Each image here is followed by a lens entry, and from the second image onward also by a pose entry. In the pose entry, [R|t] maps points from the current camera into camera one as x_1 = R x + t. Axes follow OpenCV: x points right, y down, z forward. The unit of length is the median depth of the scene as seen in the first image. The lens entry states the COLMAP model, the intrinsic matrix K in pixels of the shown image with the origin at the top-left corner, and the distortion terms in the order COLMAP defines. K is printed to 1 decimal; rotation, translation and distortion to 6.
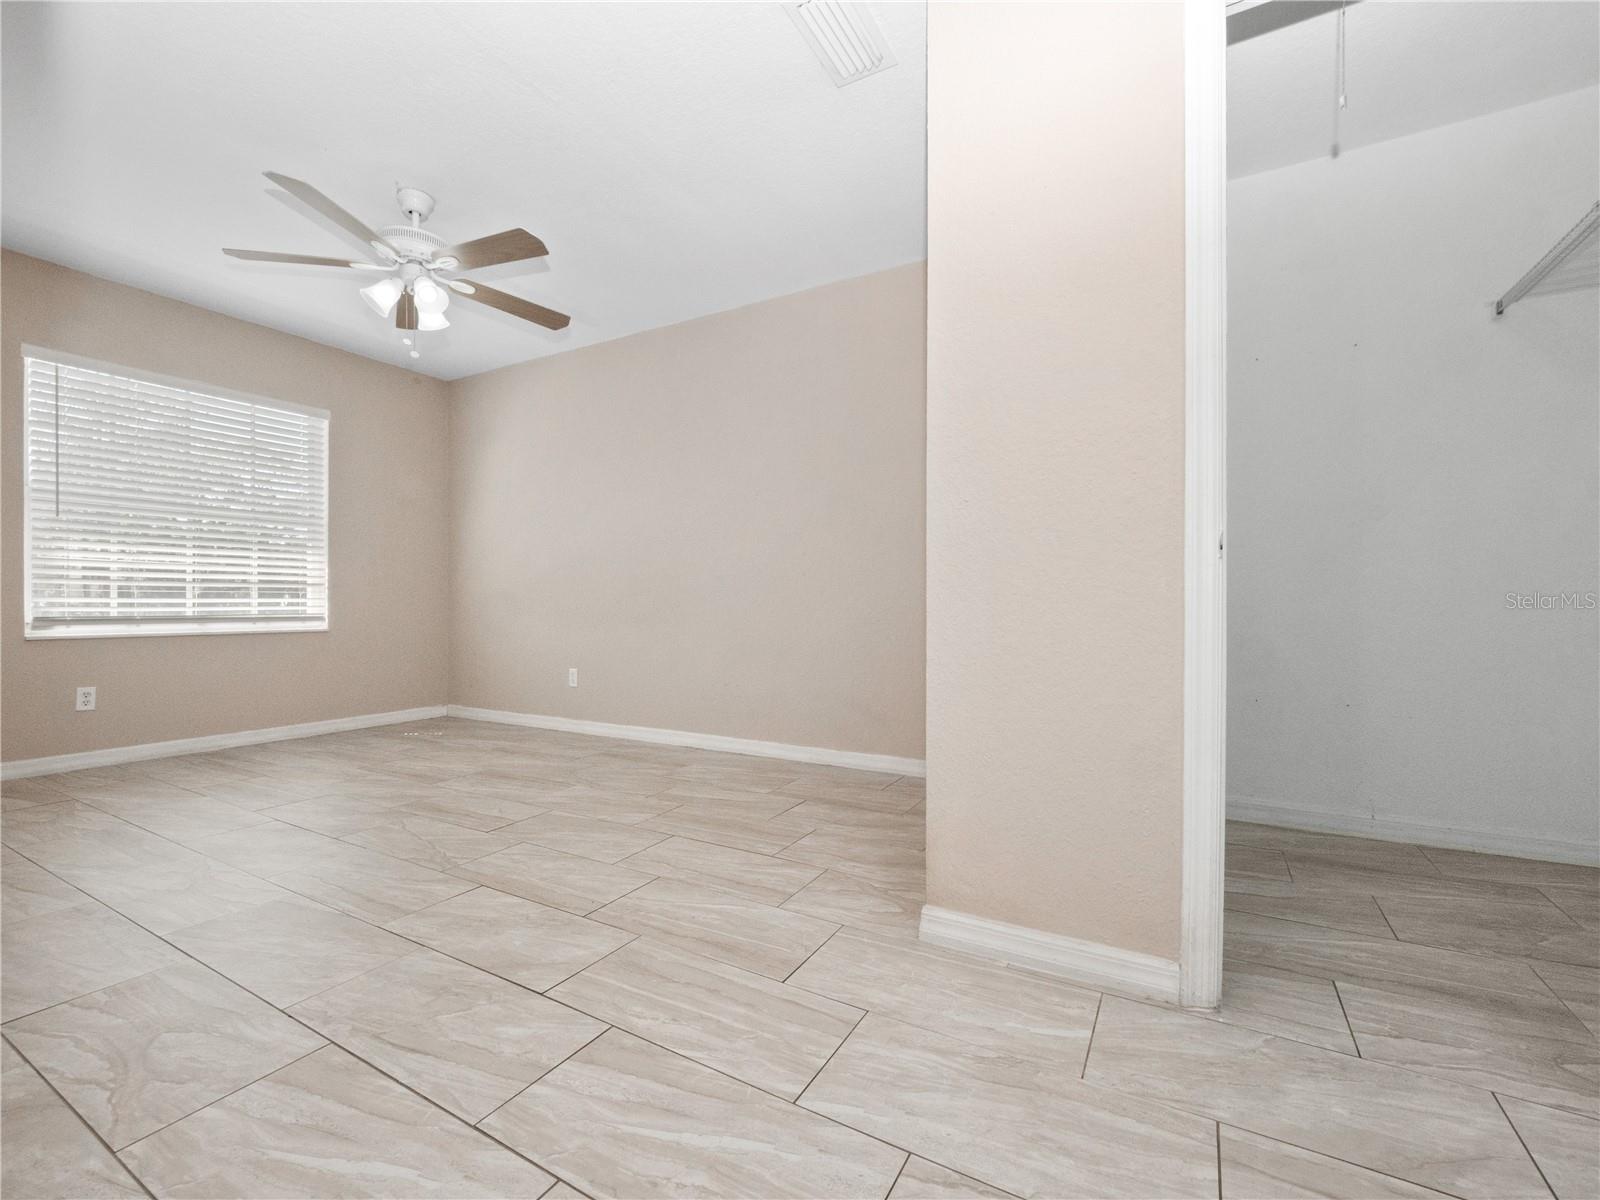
lens RADIAL K [[695.2, 0, 797.7], [0, 695.2, 620.8], [0, 0, 1]] dist [-0.003386, -0.002196]
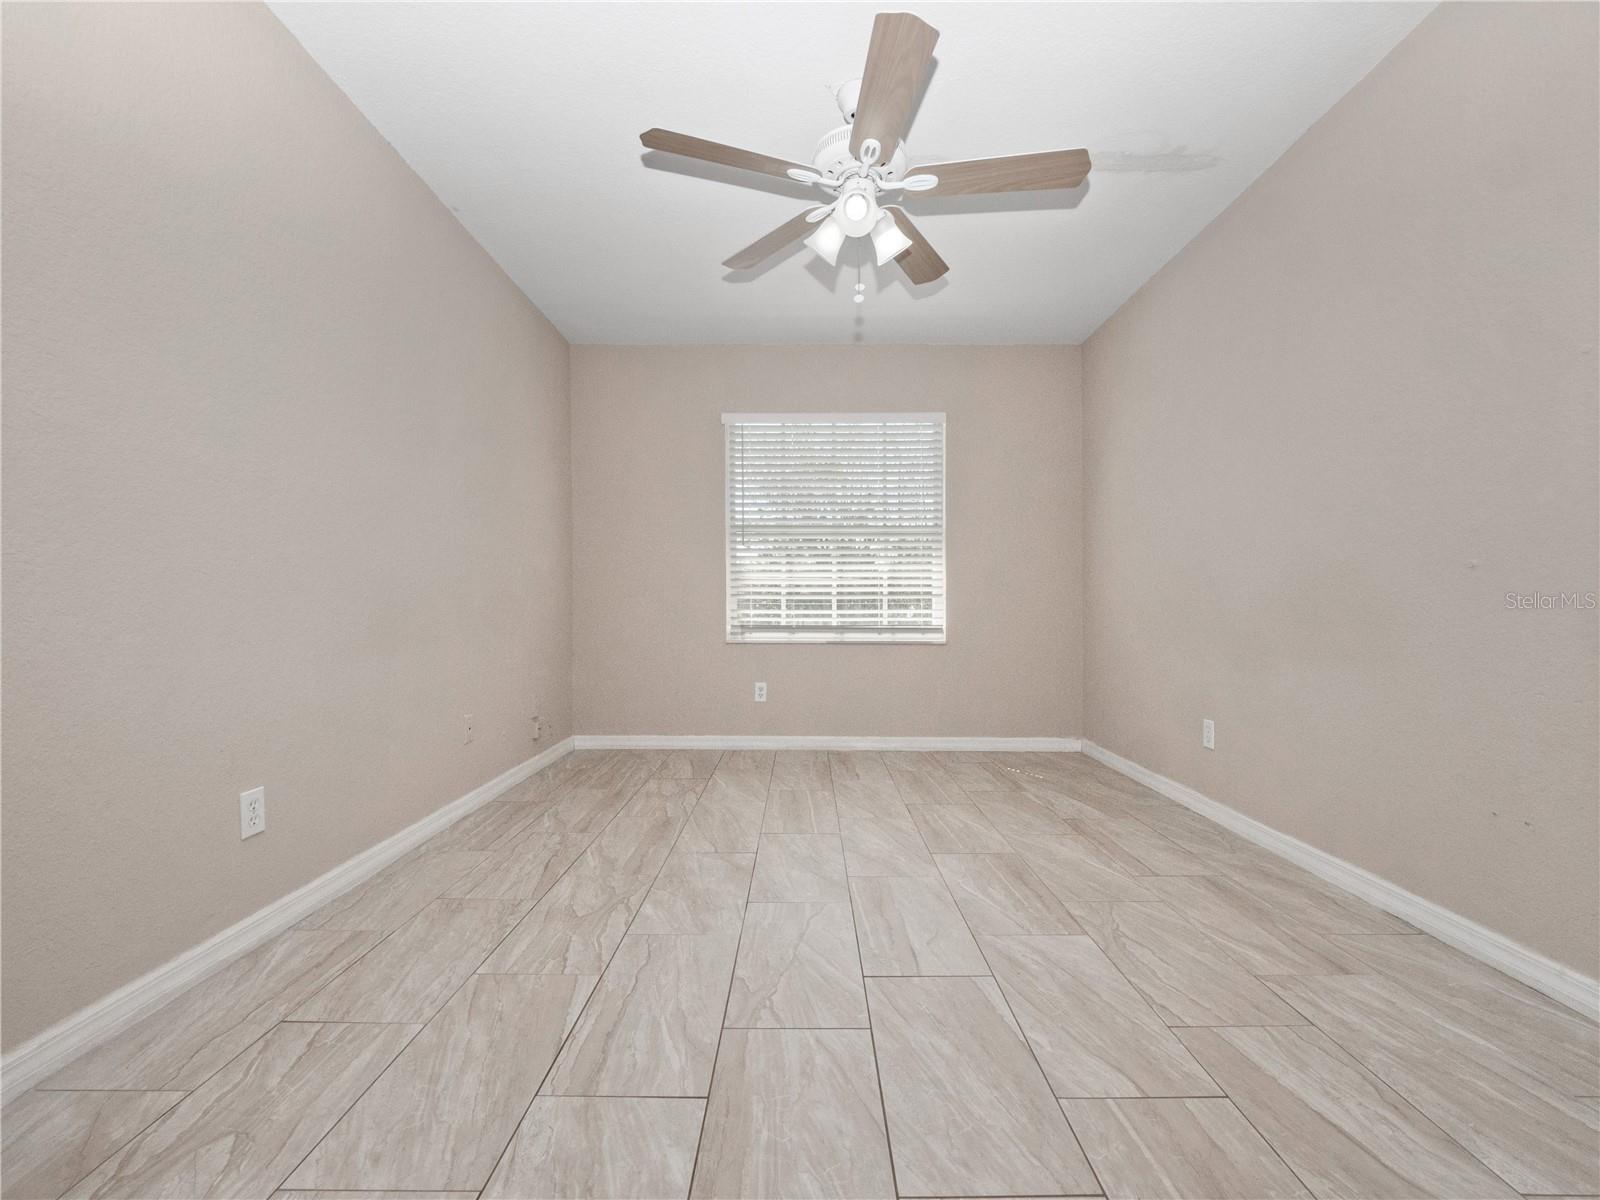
lens RADIAL K [[695.2, 0, 793.3], [0, 695.2, 598.0], [0, 0, 1]] dist [-0.003386, -0.002196]
pose [[0.487754, -0.008665, -0.872938, 0.074606], [-0.024913, 0.999405, -0.023841, -0.027780], [0.872625, 0.033376, 0.487248, 0.478330]]
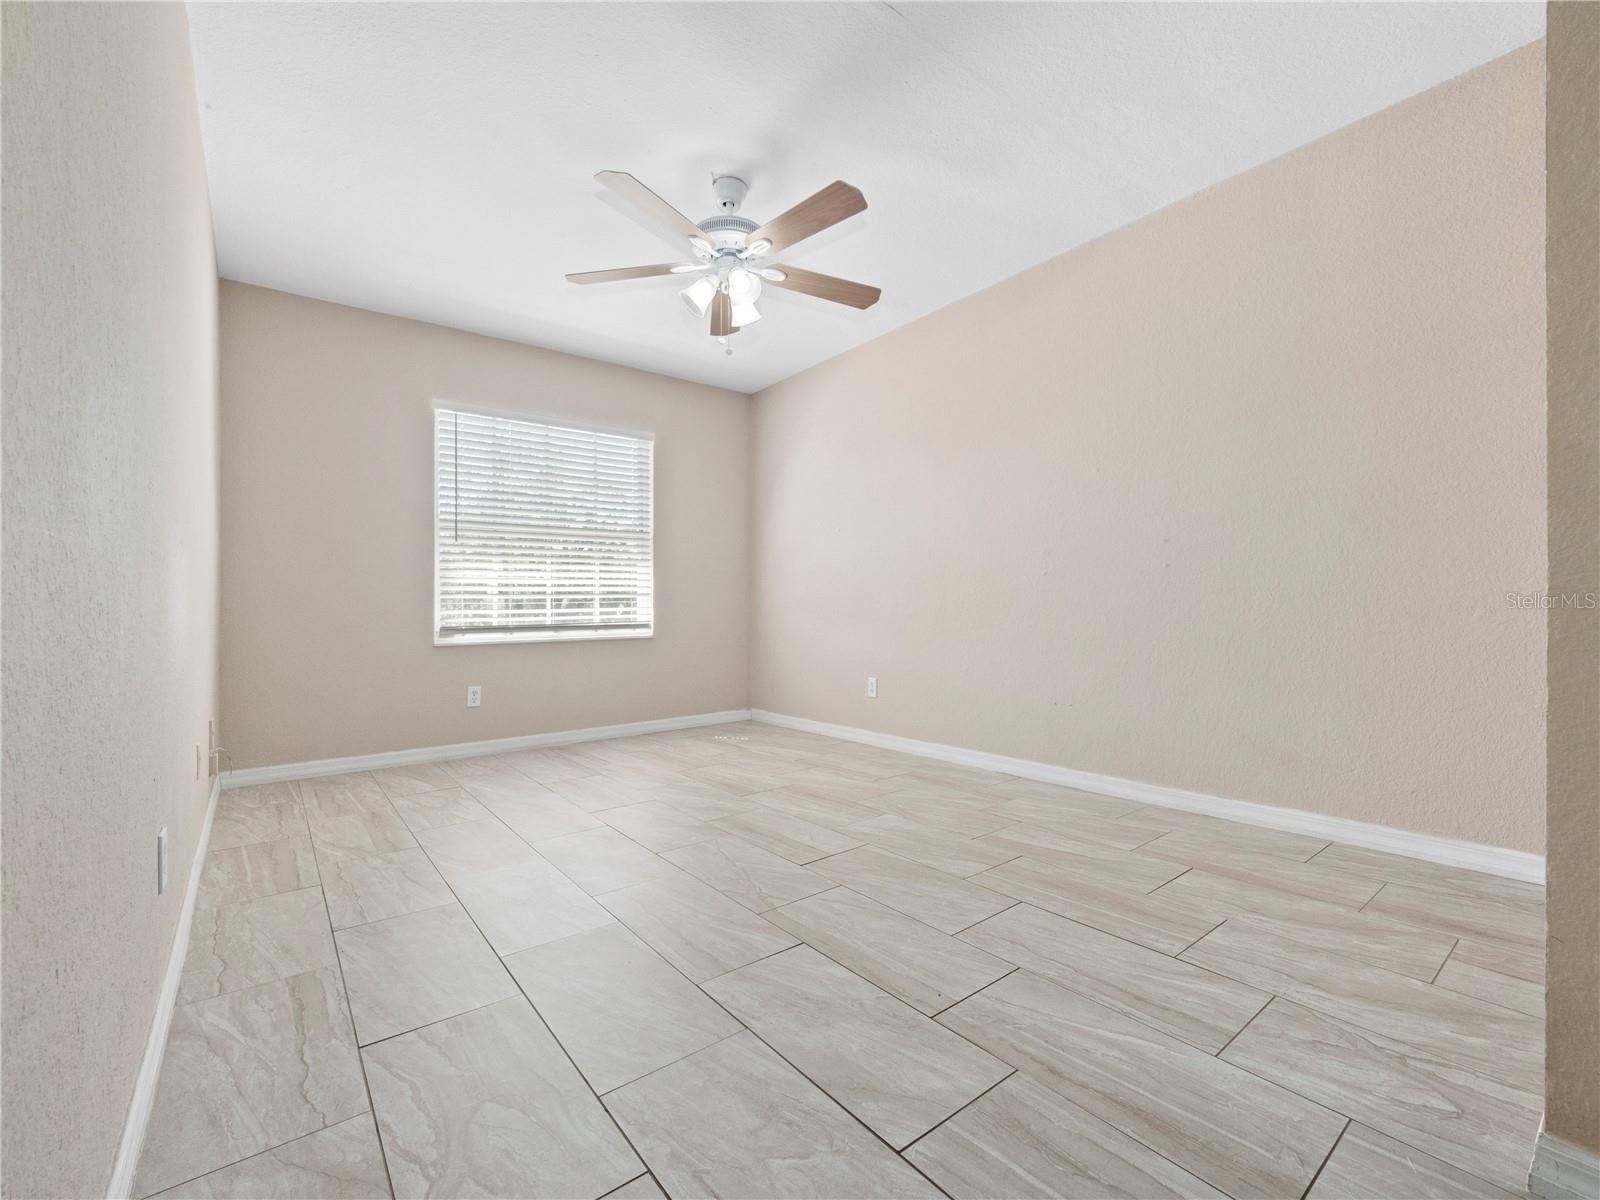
lens RADIAL K [[695.2, 0, 797.0], [0, 695.2, 595.5], [0, 0, 1]] dist [-0.003386, -0.002196]
pose [[0.923771, -0.021673, -0.382333, -0.081468], [0.005295, 0.999025, -0.043838, -0.002872], [0.382910, 0.038472, 0.922984, 0.125671]]
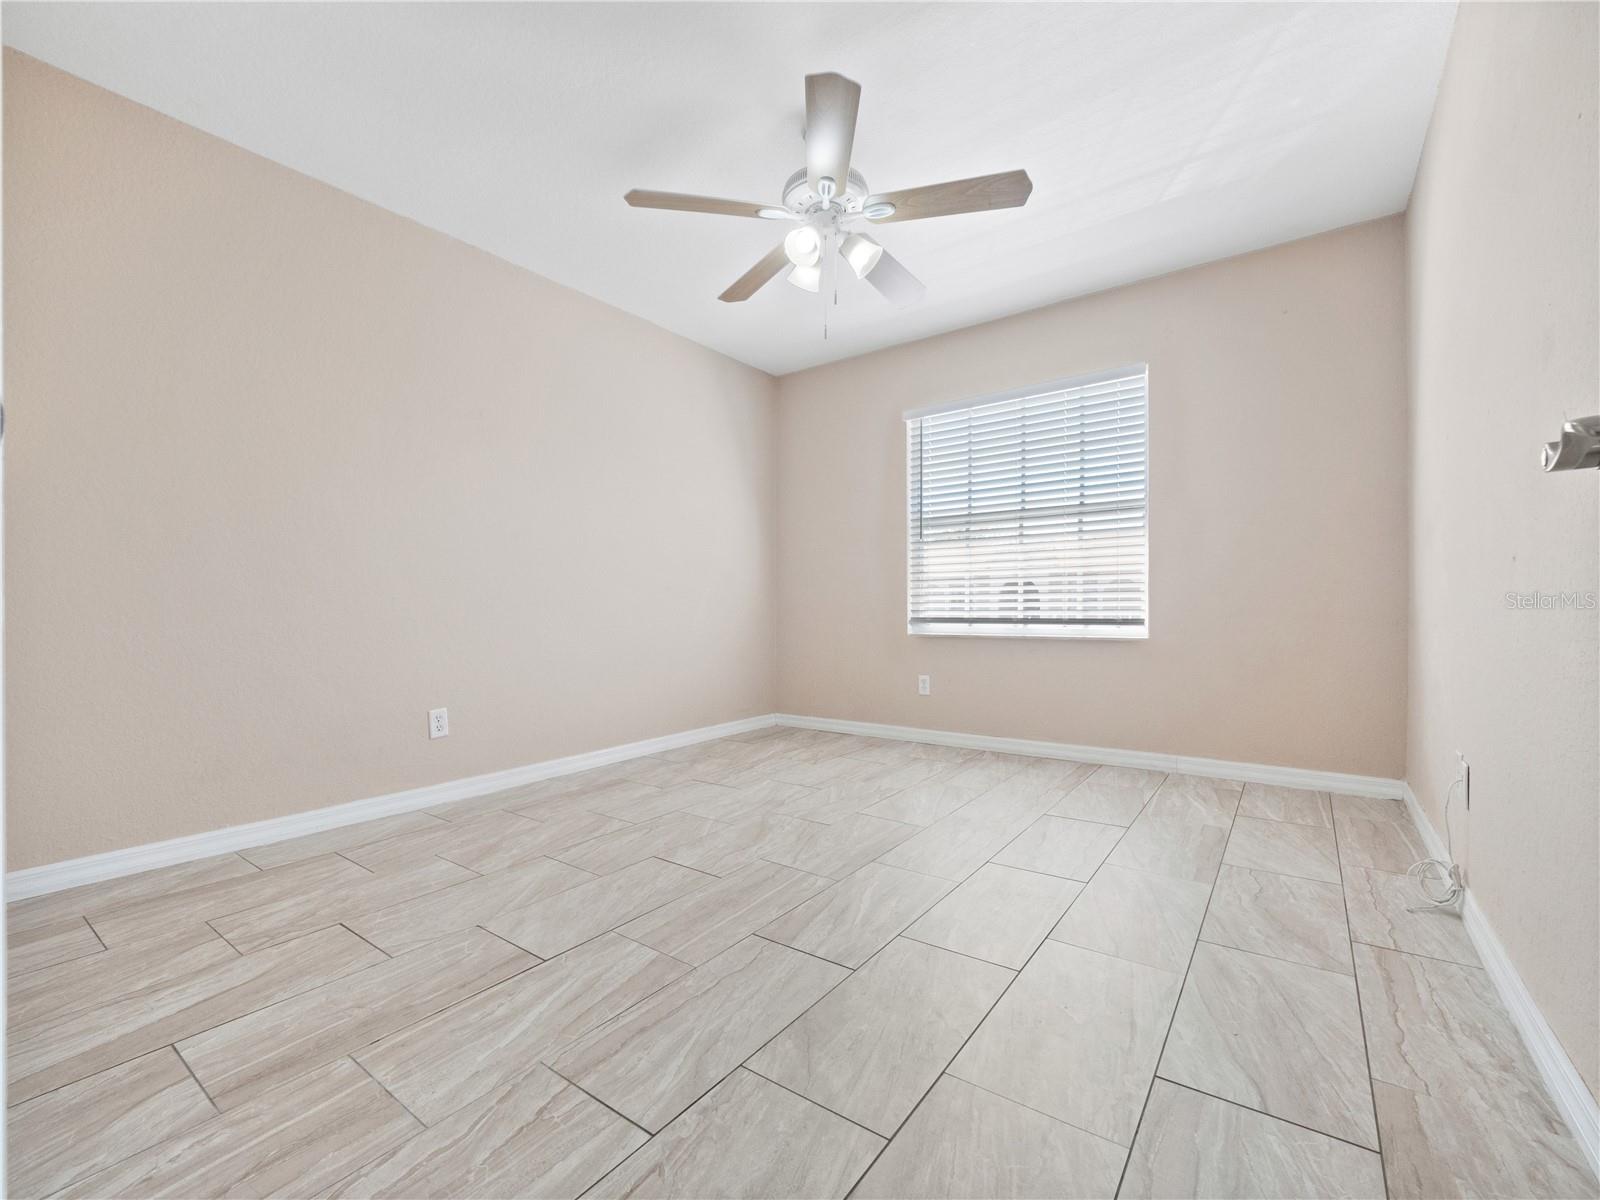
lens RADIAL K [[695.2, 0, 792.2], [0, 695.2, 601.4], [0, 0, 1]] dist [-0.003386, -0.002196]
pose [[-0.176340, -0.021402, -0.984097, 0.226842], [-0.022043, 0.999599, -0.017789, -0.008002], [0.984083, 0.018555, -0.176741, 1.031548]]
